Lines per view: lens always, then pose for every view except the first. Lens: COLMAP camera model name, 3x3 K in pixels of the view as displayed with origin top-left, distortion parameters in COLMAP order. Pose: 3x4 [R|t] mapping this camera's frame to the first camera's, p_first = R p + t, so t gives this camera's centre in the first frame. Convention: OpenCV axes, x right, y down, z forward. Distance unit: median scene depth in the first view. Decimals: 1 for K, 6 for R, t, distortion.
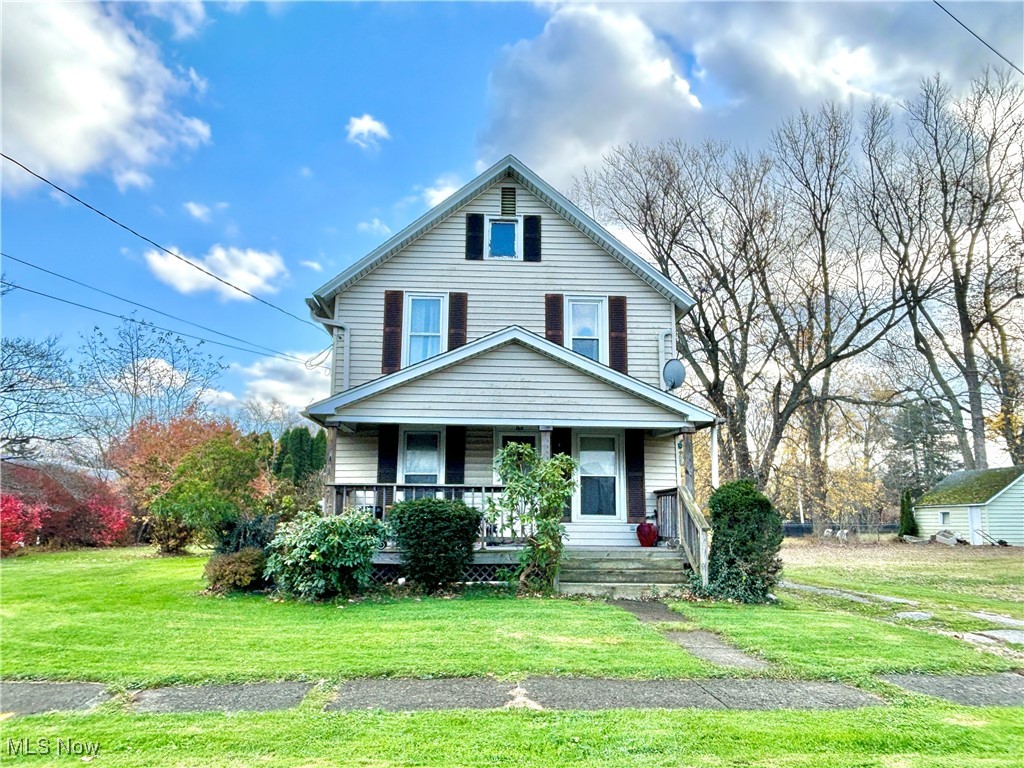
lens RADIAL K [[754.3, 0, 511.7], [0, 754.3, 382.1], [0, 0, 1]] dist [-0.002071, -0.002951]
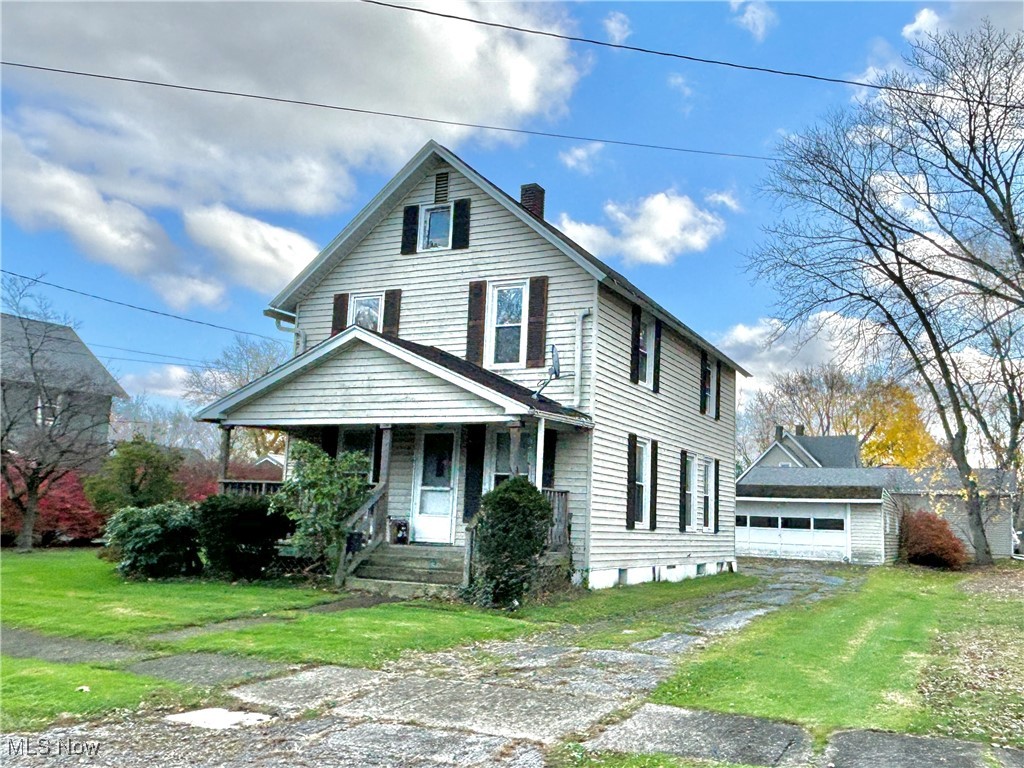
lens RADIAL K [[926.7, 0, 513.6], [0, 926.7, 384.8], [0, 0, 1]] dist [0.003083, 0.000000]
pose [[0.880108, -0.048861, -0.472253, 0.631106], [0.056638, 0.998392, 0.002256, 0.011275], [0.471384, -0.028733, 0.881460, 0.004328]]
